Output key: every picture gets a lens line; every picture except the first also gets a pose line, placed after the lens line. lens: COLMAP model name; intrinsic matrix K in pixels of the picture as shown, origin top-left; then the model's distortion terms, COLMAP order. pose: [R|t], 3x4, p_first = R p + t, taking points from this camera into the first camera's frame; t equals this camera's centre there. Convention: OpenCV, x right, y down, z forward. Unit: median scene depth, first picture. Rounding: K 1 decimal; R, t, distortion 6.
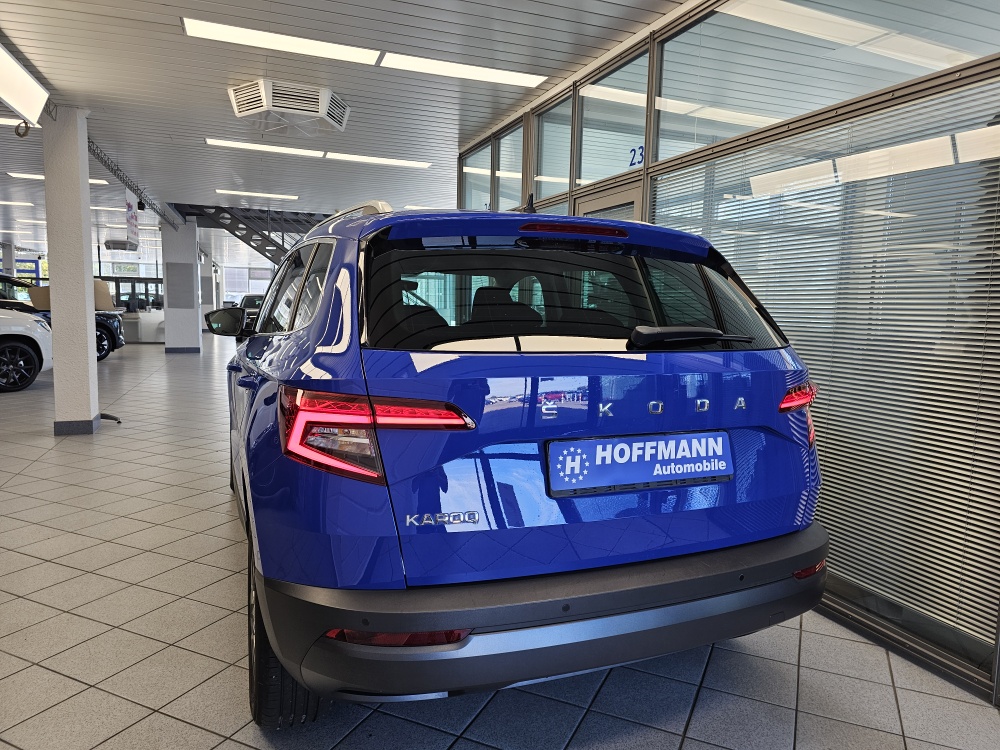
lens RADIAL K [[684.6, 0, 495.3], [0, 684.6, 373.2], [0, 0, 1]] dist [0.056184, -0.058981]
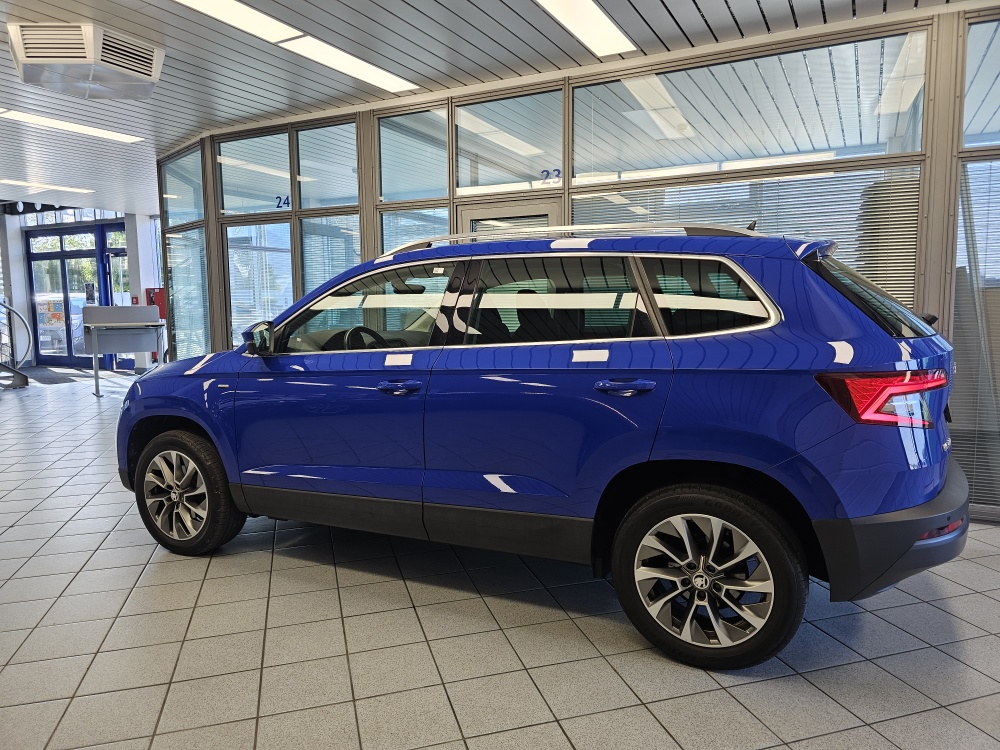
lens RADIAL K [[684.6, 0, 492.4], [0, 684.6, 365.1], [0, 0, 1]] dist [0.056184, -0.058981]
pose [[0.746077, -0.096088, 0.658890, -0.554588], [0.095578, 0.994740, 0.036841, -0.035624], [-0.658964, 0.035489, 0.751337, 0.147036]]
